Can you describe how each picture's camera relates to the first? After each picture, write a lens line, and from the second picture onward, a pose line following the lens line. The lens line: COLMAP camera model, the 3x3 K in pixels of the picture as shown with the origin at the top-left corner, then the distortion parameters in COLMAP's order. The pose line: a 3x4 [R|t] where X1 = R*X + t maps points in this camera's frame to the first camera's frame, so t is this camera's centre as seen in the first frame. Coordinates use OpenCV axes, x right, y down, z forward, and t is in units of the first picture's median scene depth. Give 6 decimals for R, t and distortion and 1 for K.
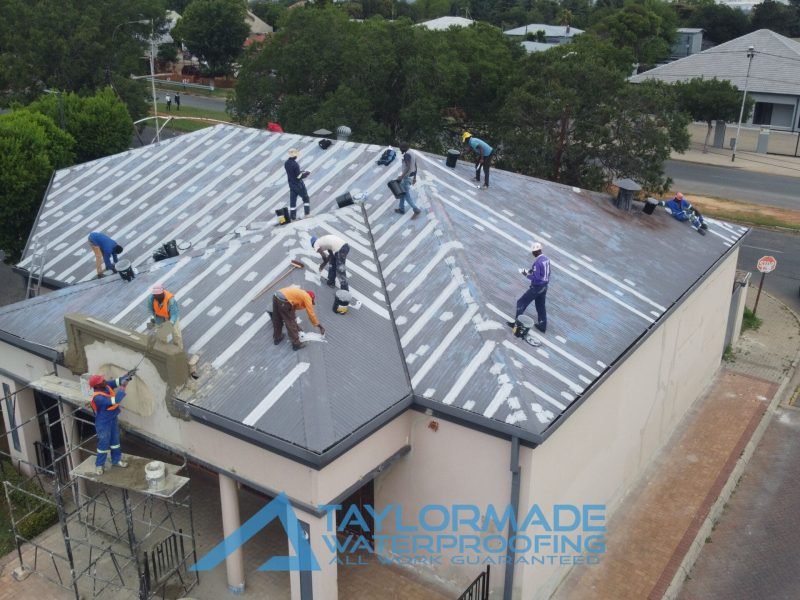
lens RADIAL K [[820.8, 0, 400.0], [0, 820.8, 300.0], [0, 0, 1]] dist [-0.010426, 0.008571]
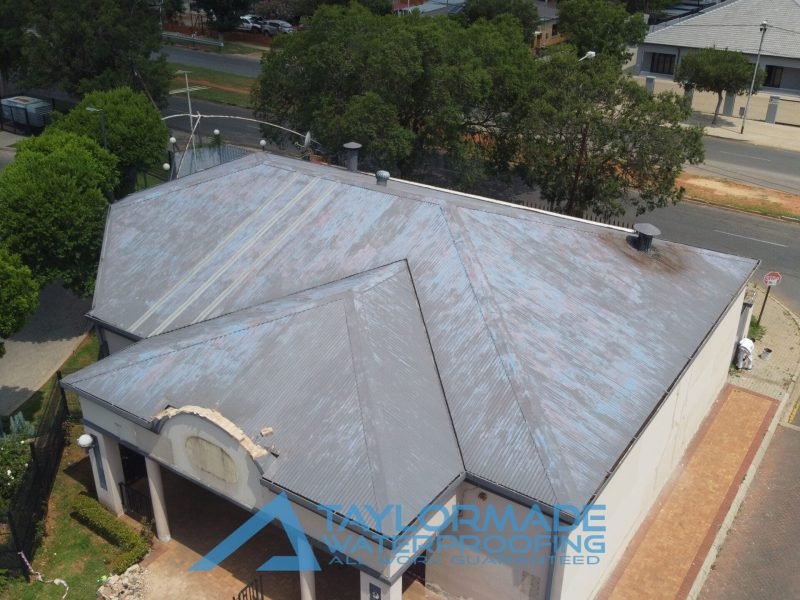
lens RADIAL K [[820.8, 0, 400.0], [0, 820.8, 300.0], [0, 0, 1]] dist [-0.010426, 0.008571]
pose [[0.999999, 0.000049, 0.000999, -0.053959], [-0.000141, 0.995759, 0.092004, -0.161439], [-0.000991, -0.092004, 0.995758, -0.089826]]
